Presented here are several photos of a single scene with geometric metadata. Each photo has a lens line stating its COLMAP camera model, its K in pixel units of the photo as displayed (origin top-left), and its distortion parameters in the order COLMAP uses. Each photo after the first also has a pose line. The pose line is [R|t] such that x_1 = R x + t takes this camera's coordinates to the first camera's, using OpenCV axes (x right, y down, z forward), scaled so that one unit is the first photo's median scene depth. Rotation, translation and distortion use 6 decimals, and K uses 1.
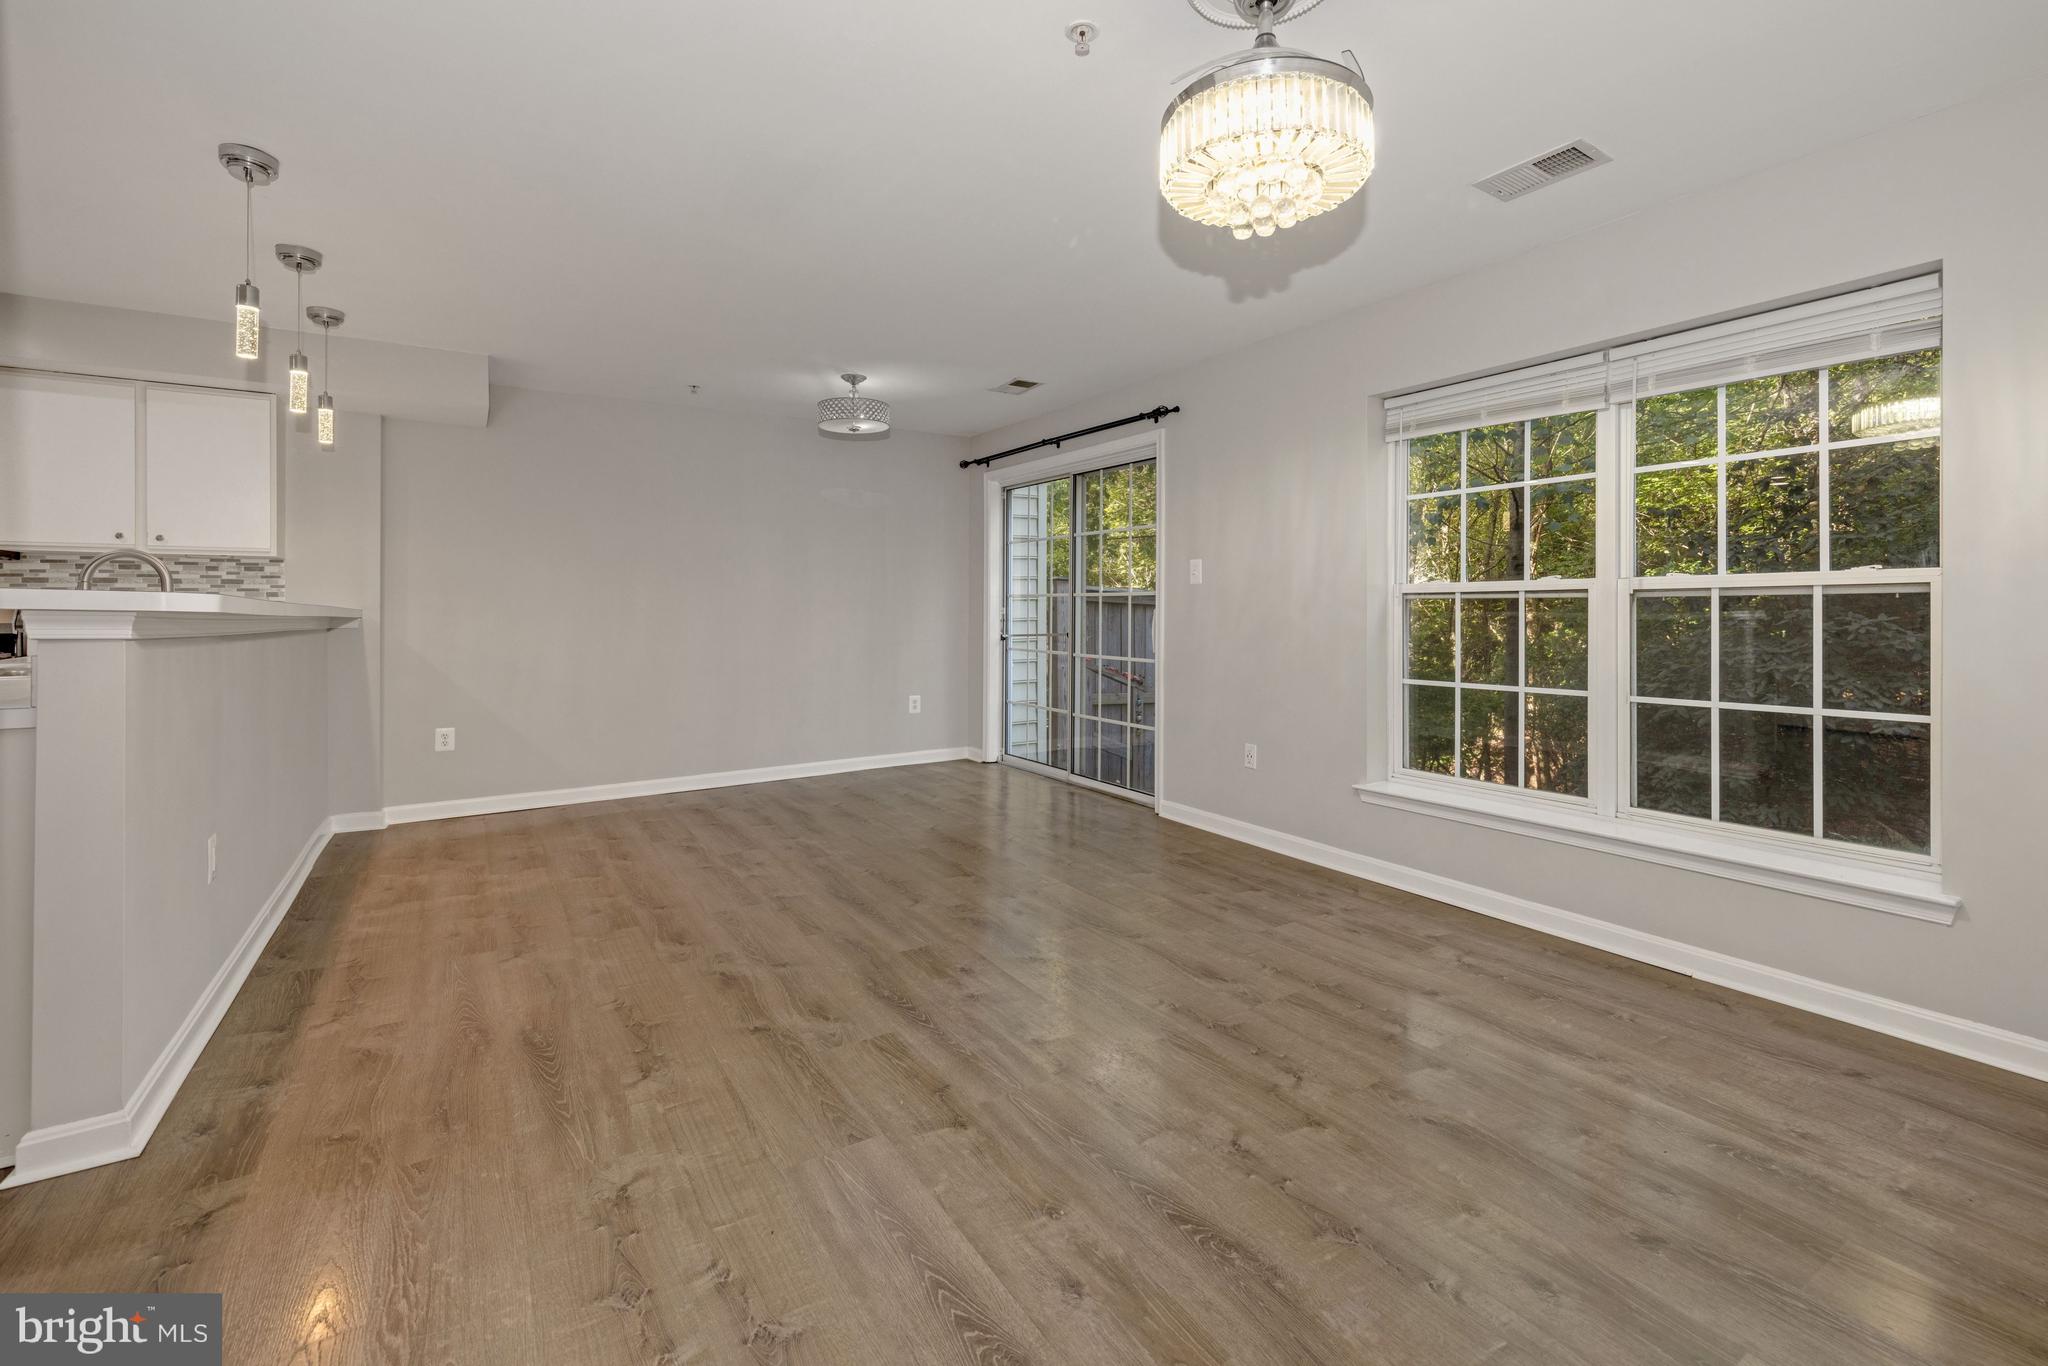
lens RADIAL K [[881.5, 0, 1021.1], [0, 881.5, 610.1], [0, 0, 1]] dist [0.001467, -0.000721]
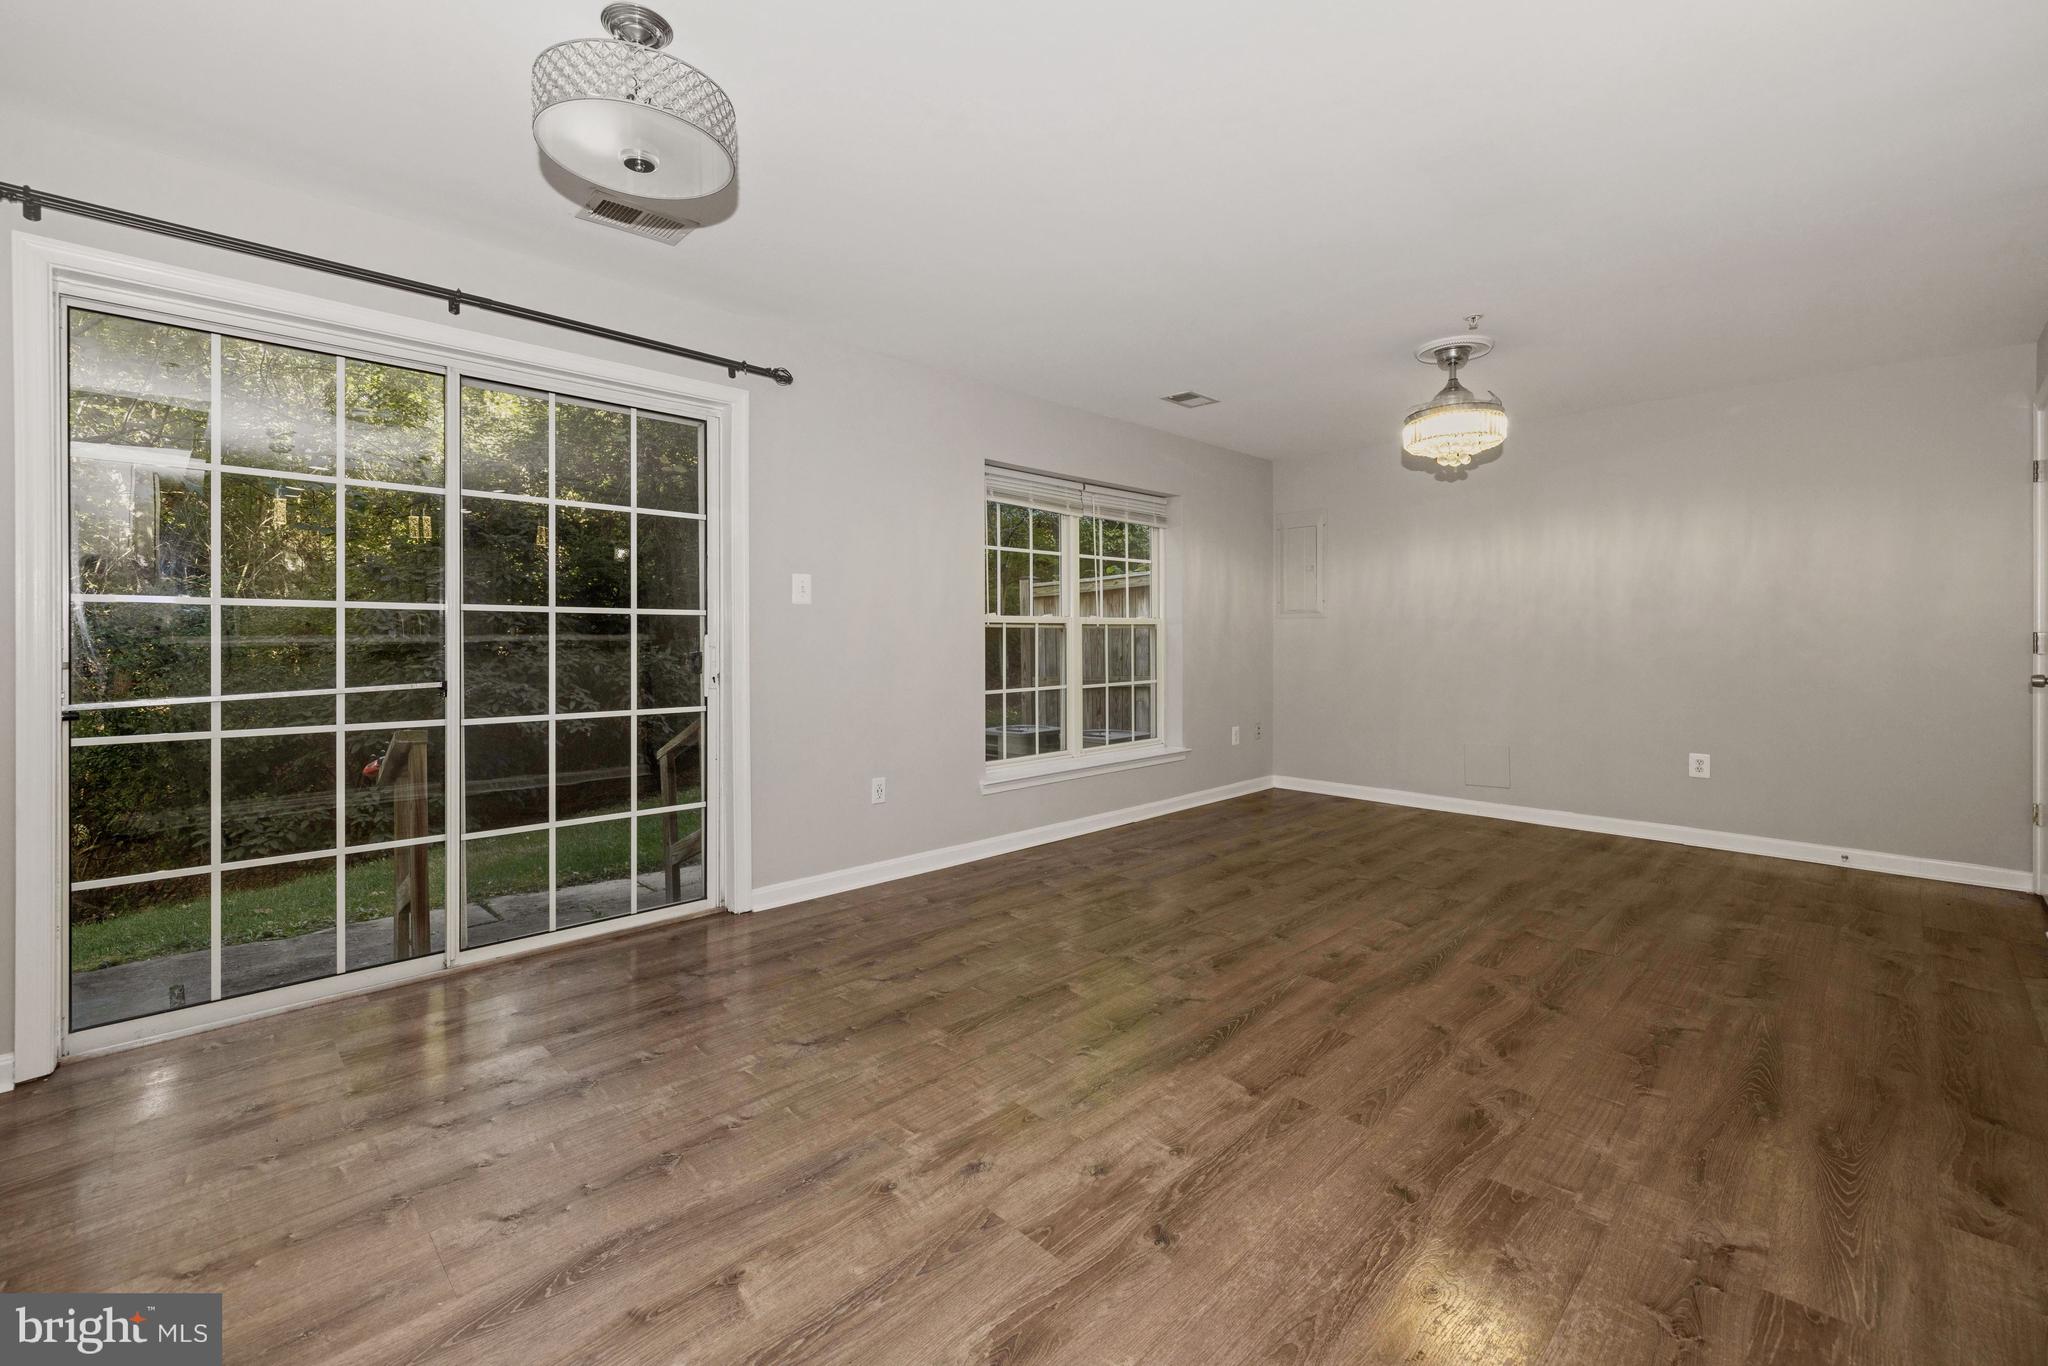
lens RADIAL K [[872.9, 0, 1026.3], [0, 872.9, 633.1], [0, 0, 1]] dist [0.000663, 0.000365]
pose [[-0.217822, 0.005349, 0.975974, -1.033147], [0.000712, 0.999986, -0.005322, 0.004418], [-0.975988, -0.000464, -0.217823, 1.579789]]
